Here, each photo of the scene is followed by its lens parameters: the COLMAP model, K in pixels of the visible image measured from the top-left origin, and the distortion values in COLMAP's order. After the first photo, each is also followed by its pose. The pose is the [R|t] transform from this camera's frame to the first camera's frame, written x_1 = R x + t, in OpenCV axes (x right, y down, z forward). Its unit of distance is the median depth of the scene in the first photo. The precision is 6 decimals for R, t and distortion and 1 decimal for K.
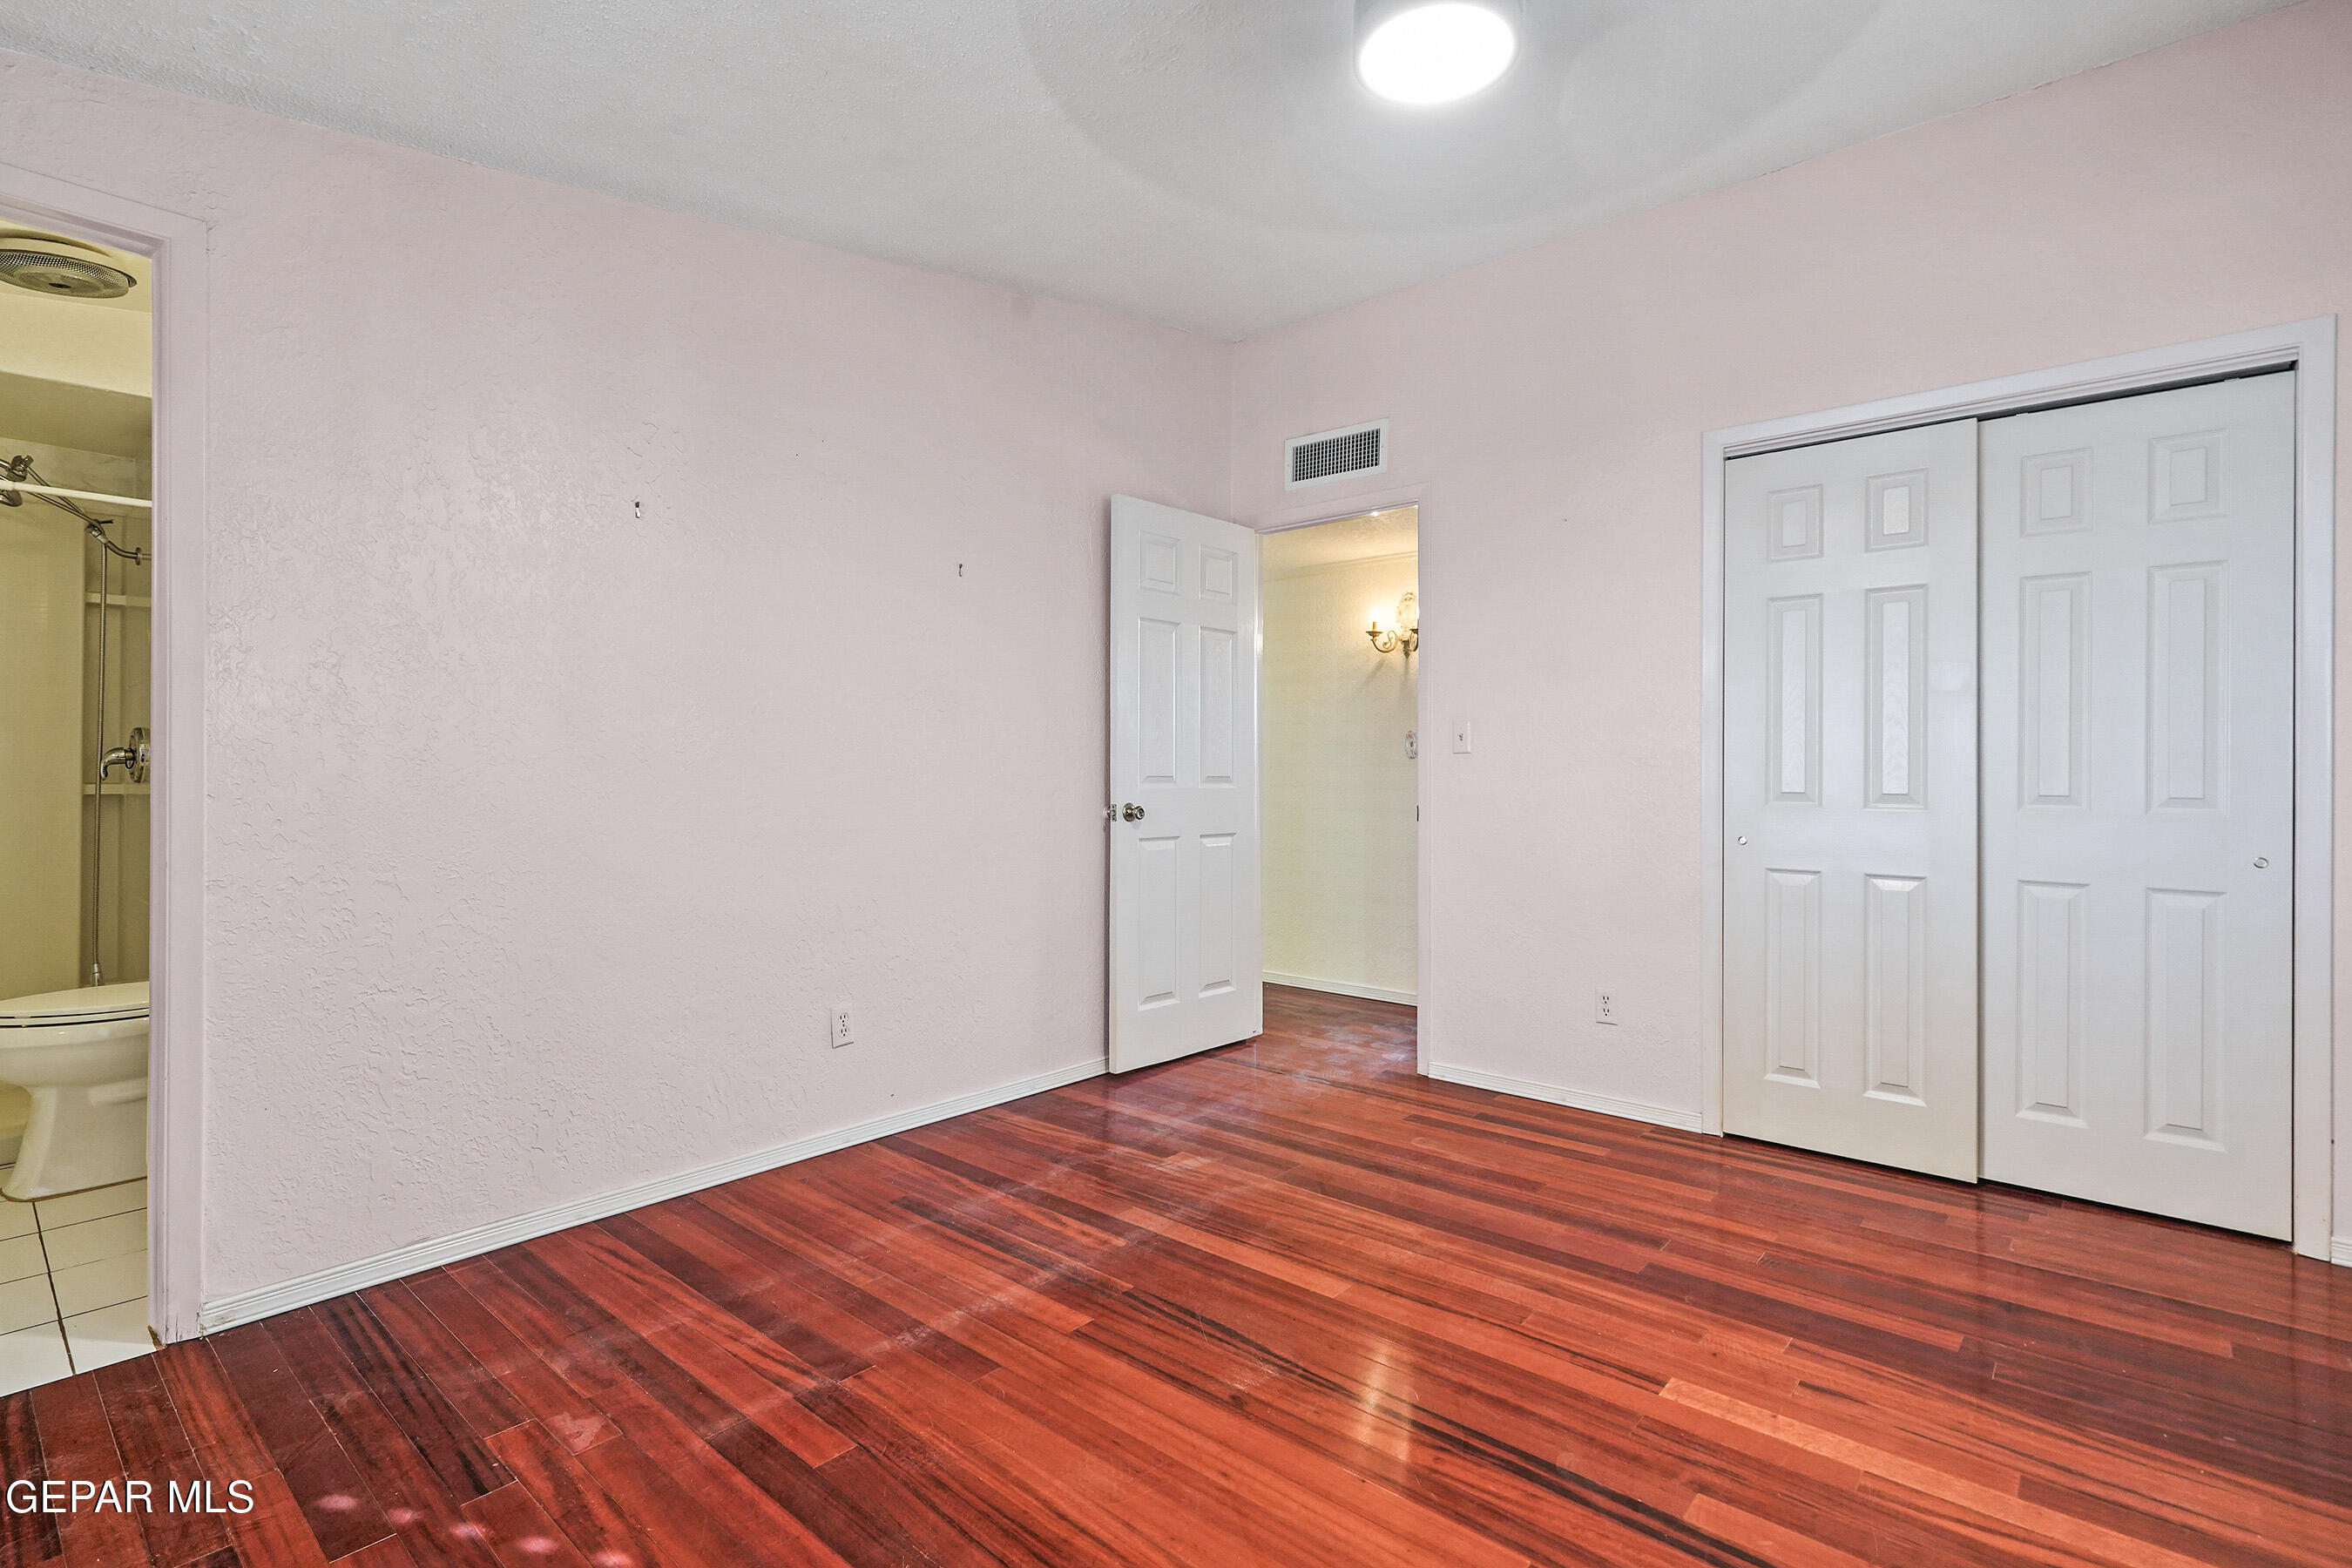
lens RADIAL K [[1094.6, 0, 1225.3], [0, 1094.6, 783.8], [0, 0, 1]] dist [-0.001535, 0.001233]
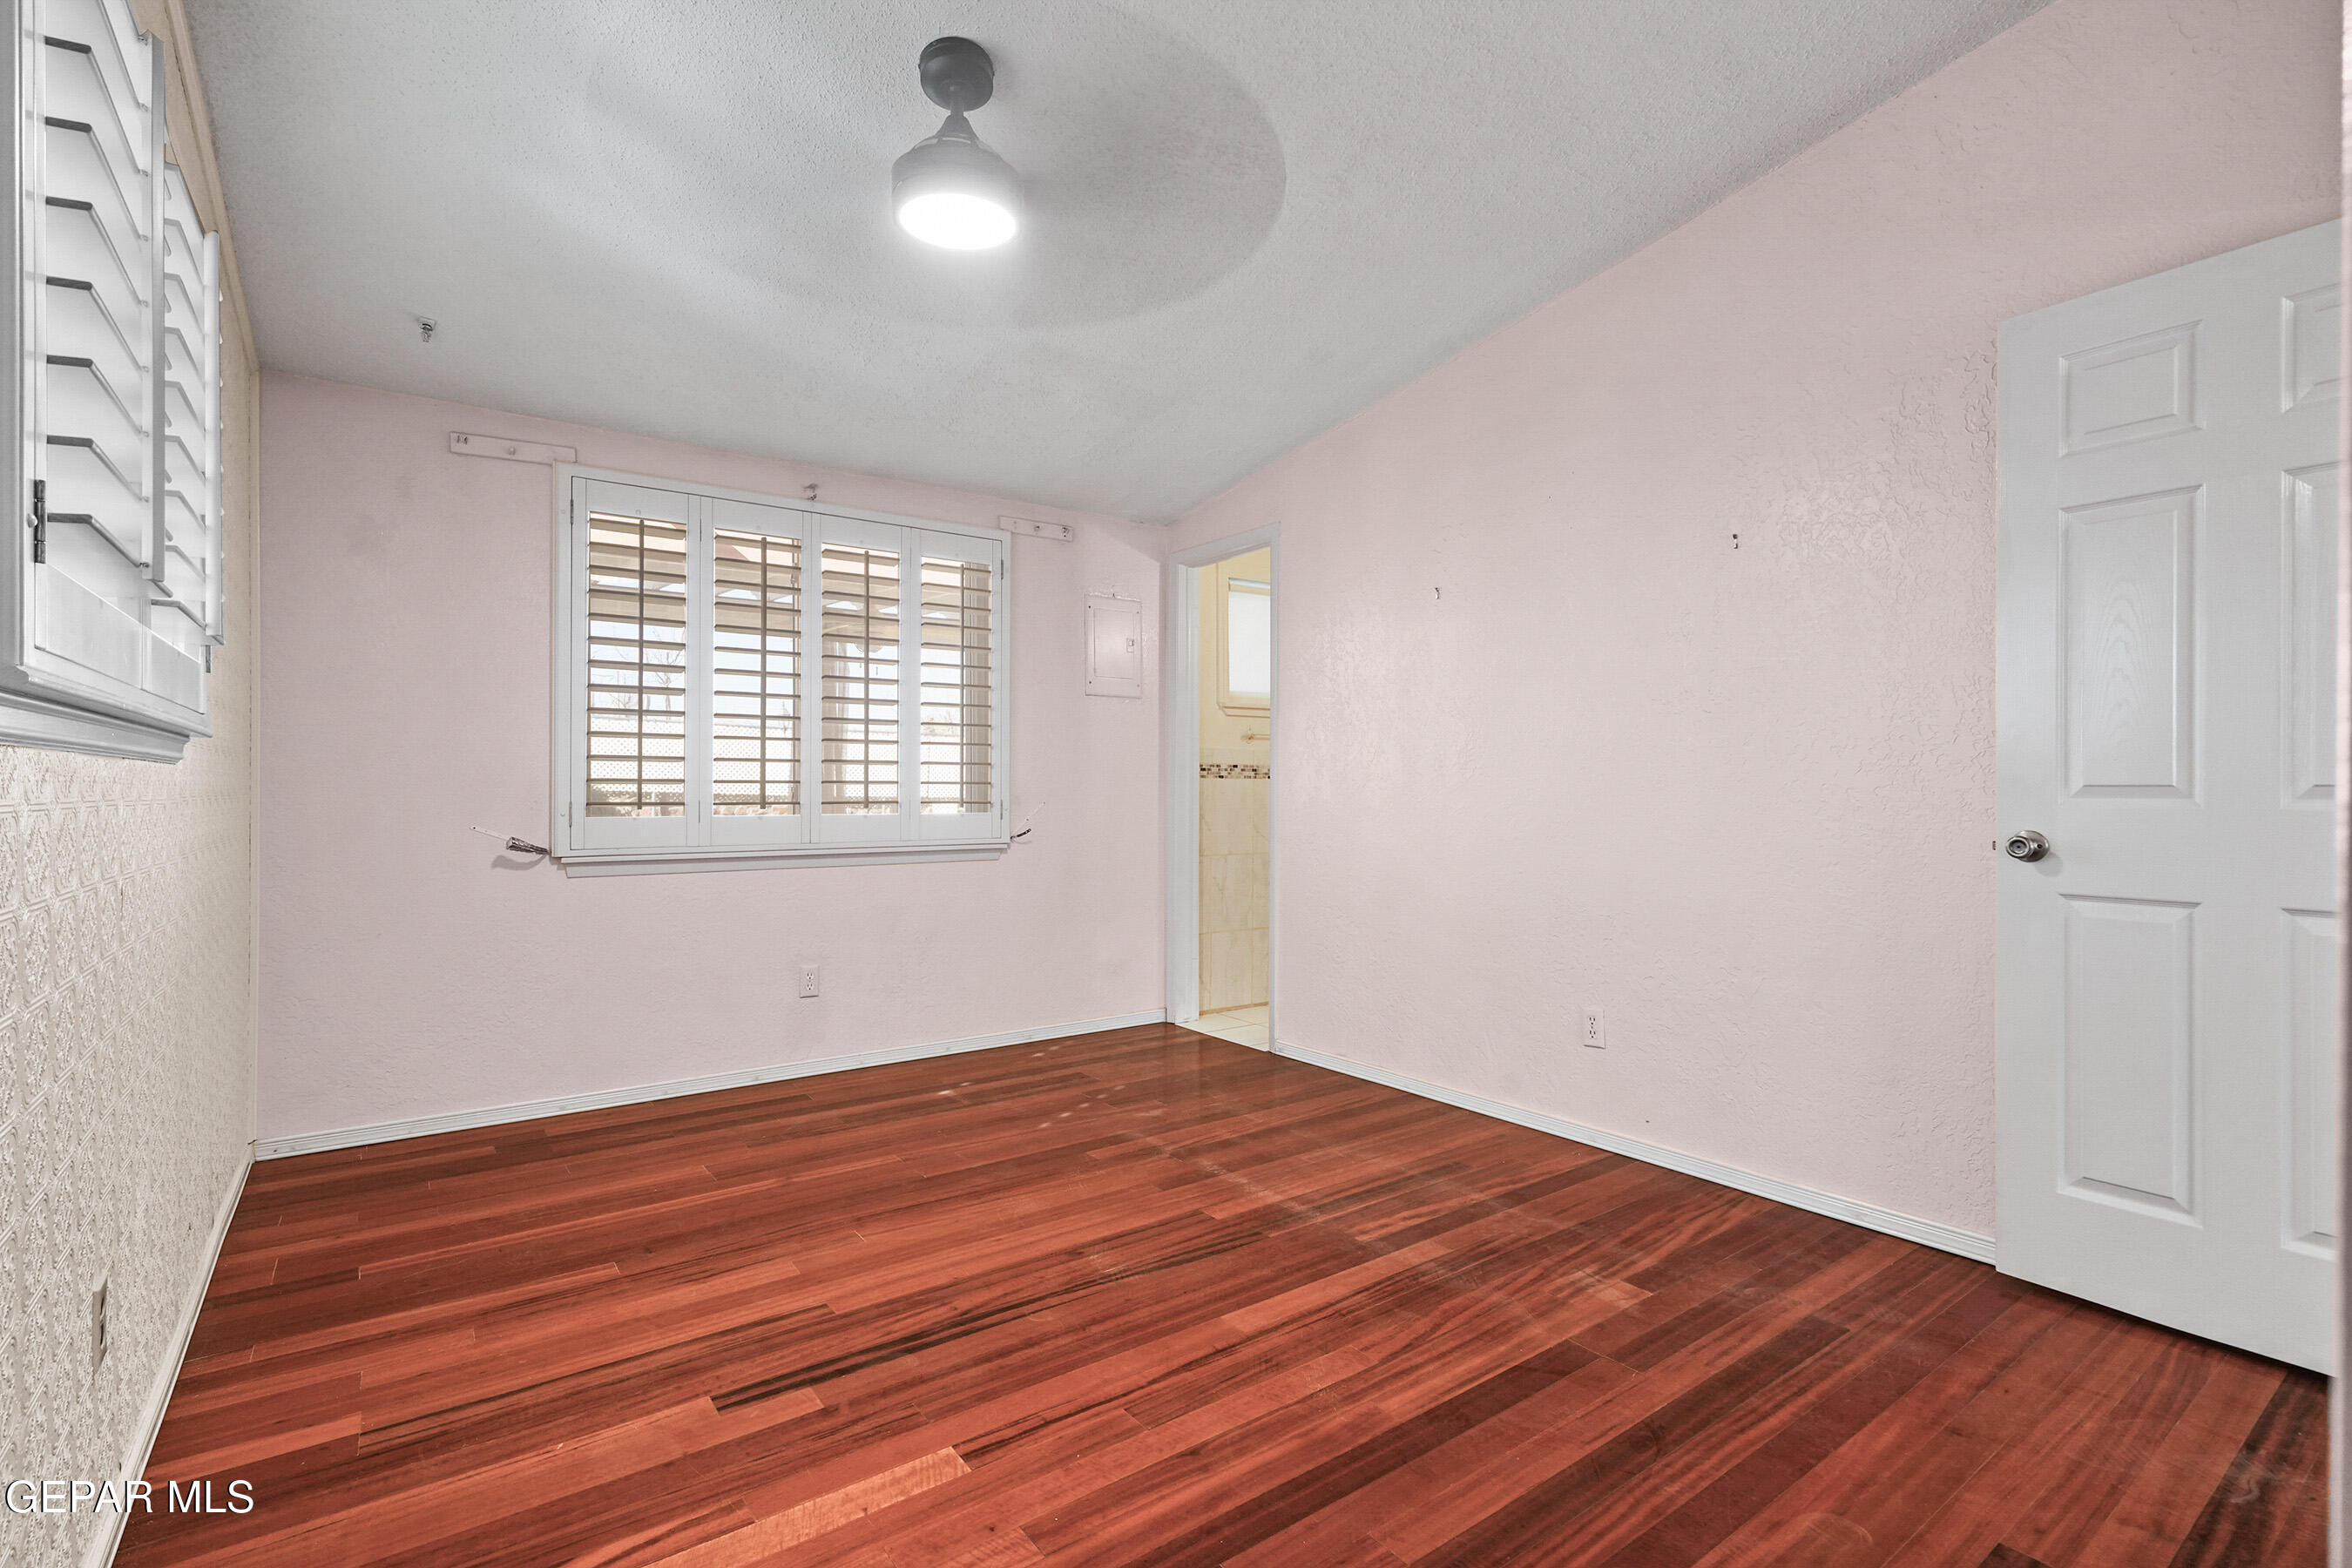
lens RADIAL K [[1094.6, 0, 1125.0], [0, 1094.6, 787.3], [0, 0, 1]] dist [-0.001535, 0.001233]
pose [[-0.281754, -0.004104, -0.959478, 1.032584], [-0.007405, 0.999970, -0.002103, -0.001715], [0.959458, 0.006513, -0.281776, 1.156849]]
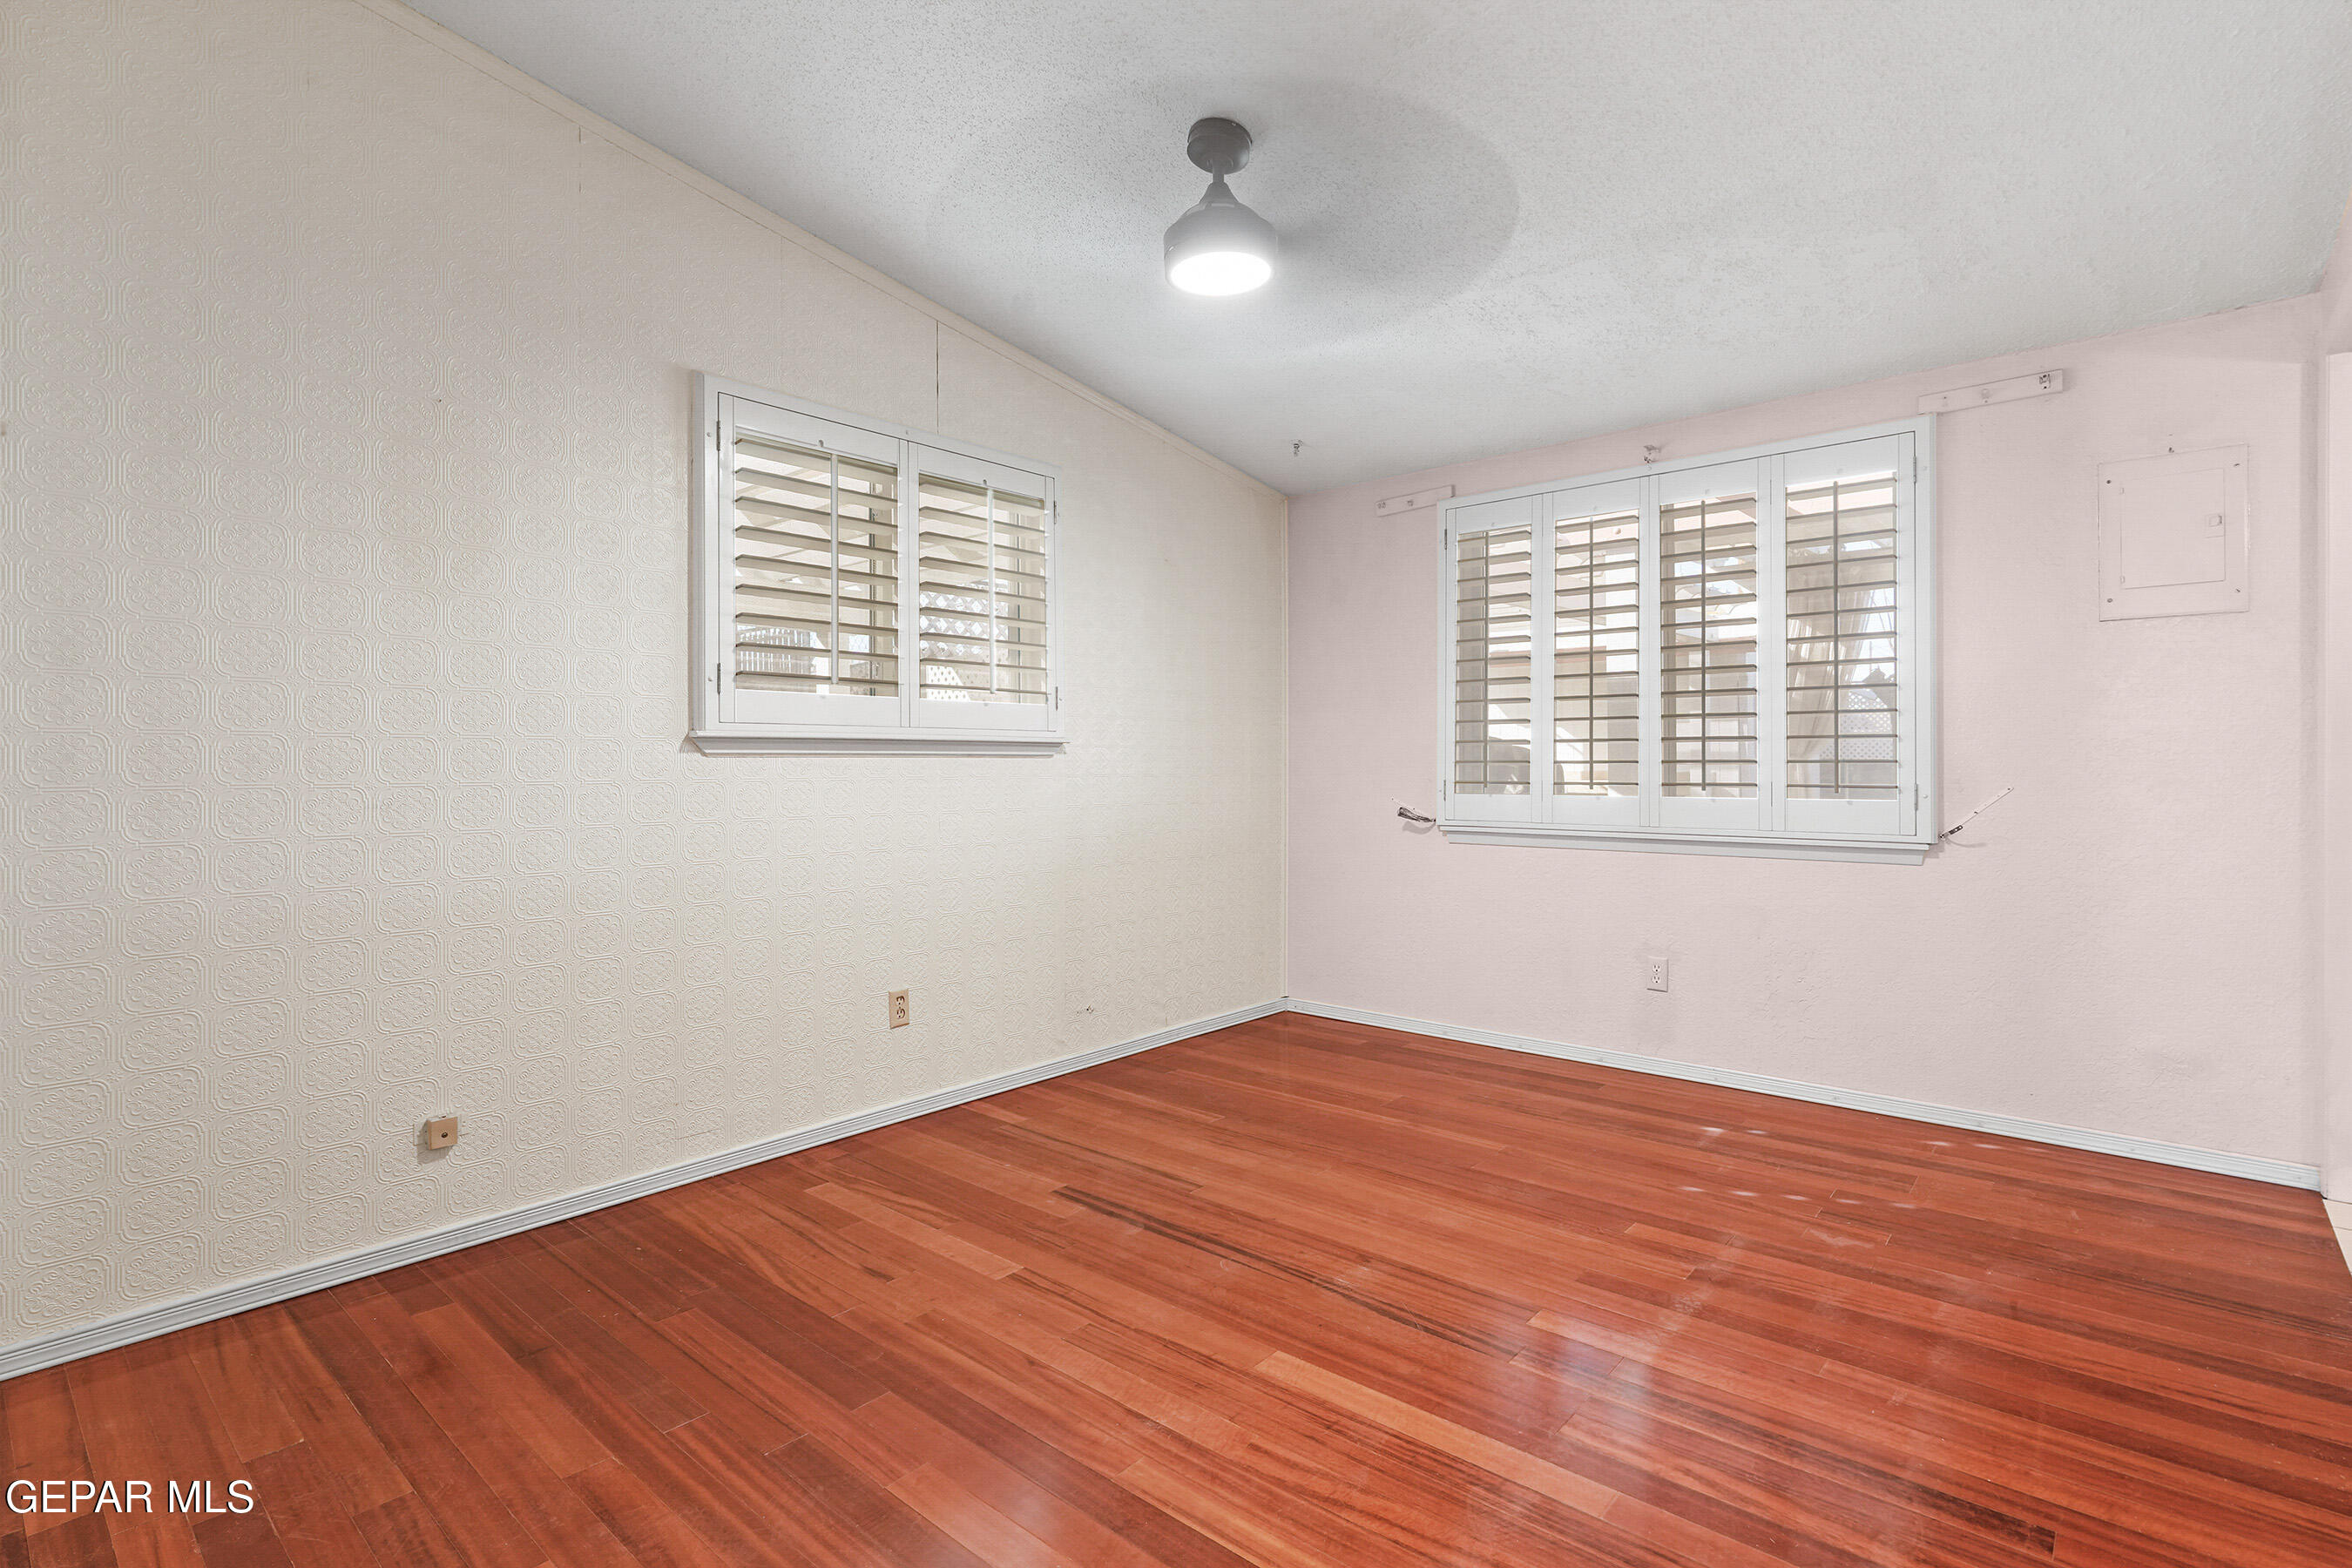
lens RADIAL K [[1094.6, 0, 1205.1], [0, 1094.6, 759.0], [0, 0, 1]] dist [-0.001535, 0.001233]
pose [[-0.999454, 0.000590, 0.033028, 0.124299], [0.000591, 1.000000, 0.000004, -0.014400], [-0.033028, 0.000023, -0.999454, 1.842442]]
